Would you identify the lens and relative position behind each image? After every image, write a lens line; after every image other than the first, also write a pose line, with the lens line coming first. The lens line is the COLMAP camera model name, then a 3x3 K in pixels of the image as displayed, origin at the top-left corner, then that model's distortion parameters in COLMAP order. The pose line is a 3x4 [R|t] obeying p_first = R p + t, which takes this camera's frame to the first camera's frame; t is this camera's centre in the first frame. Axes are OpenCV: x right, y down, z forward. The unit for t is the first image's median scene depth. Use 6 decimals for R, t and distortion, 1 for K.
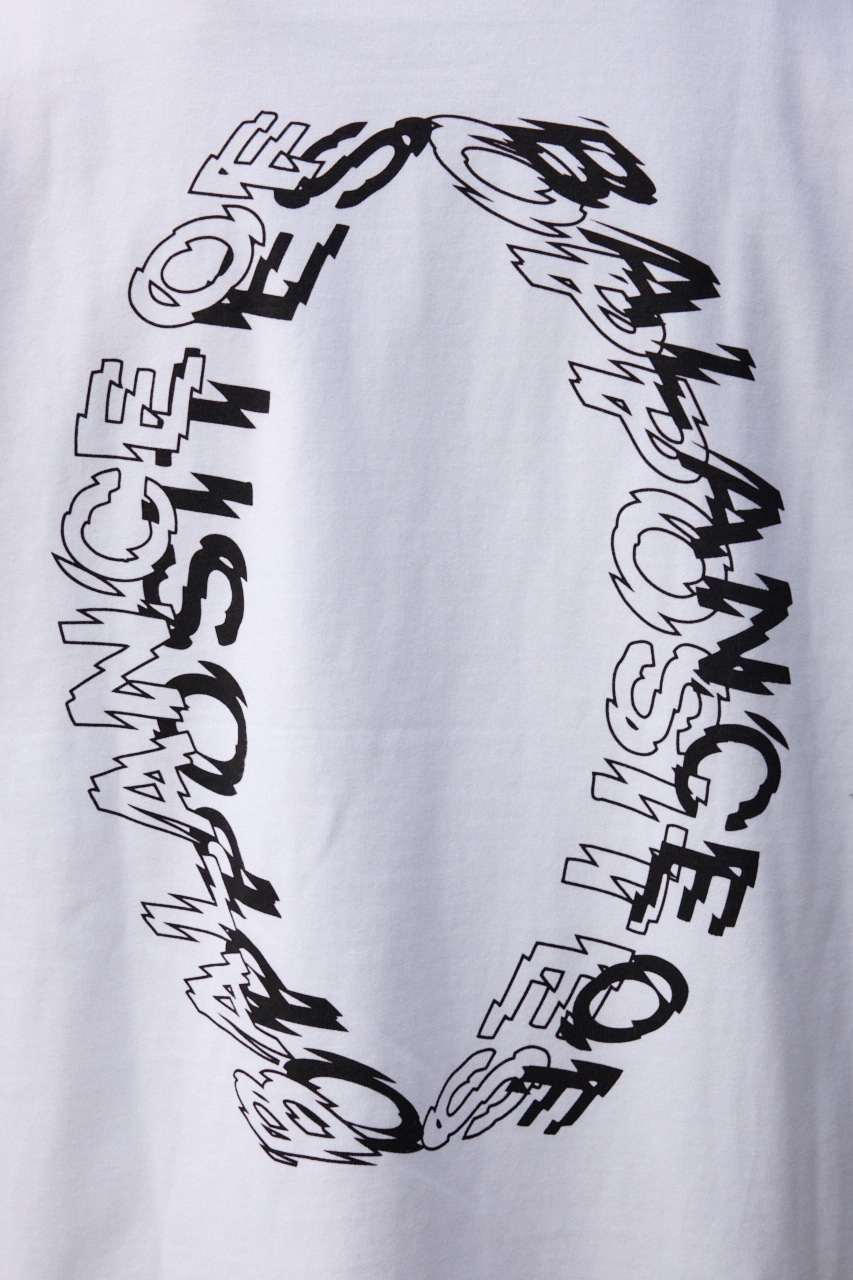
lens RADIAL K [[2388.6, 0, 424.7], [0, 2388.6, 549.0], [0, 0, 1]] dist [0.028306, -0.005681]
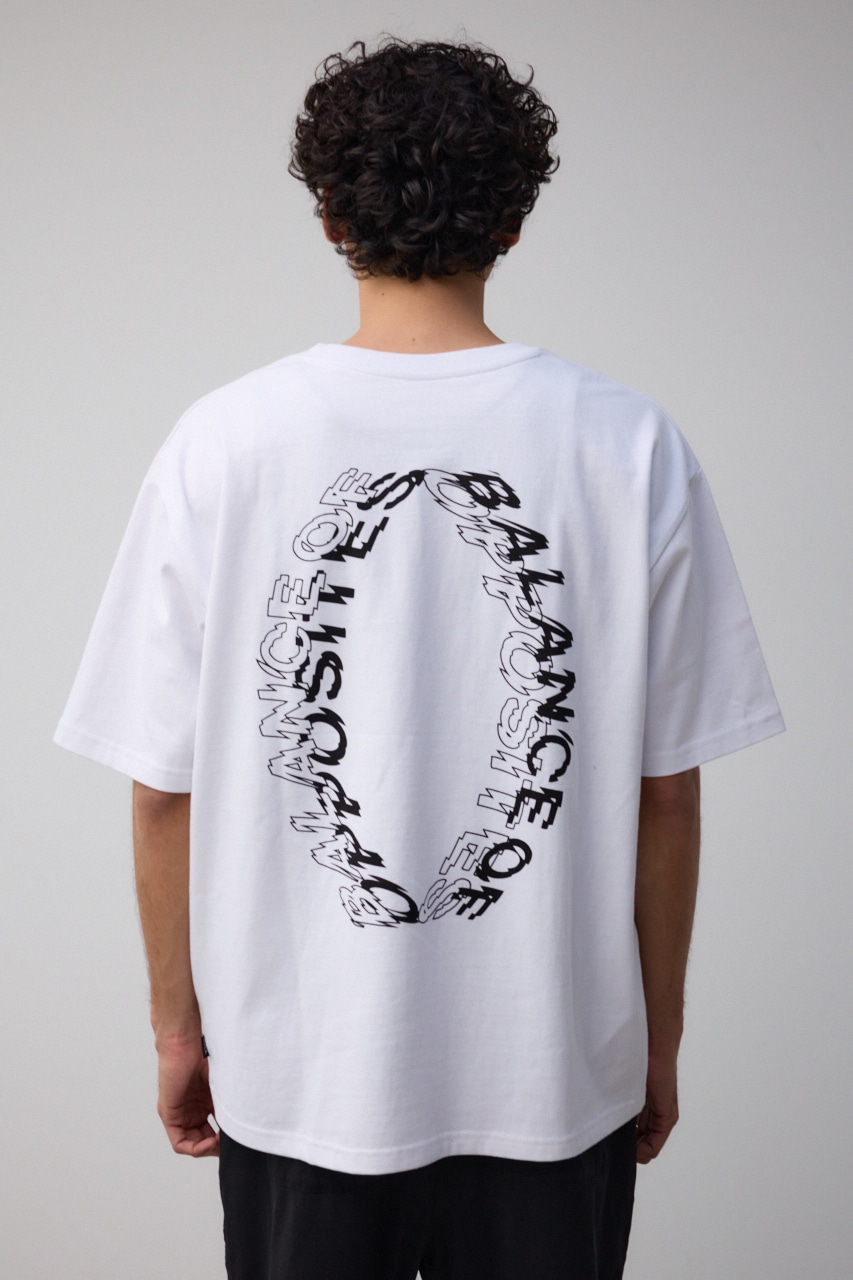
lens RADIAL K [[2584.8, 0, 426.5], [0, 2584.8, 640.0], [0, 0, 1]] dist [0.002857, 0.002221]
pose [[0.994477, 0.001485, 0.104943, -0.252984], [-0.002107, 0.999981, 0.005818, -0.031607], [-0.104932, -0.006007, 0.994461, -1.458900]]
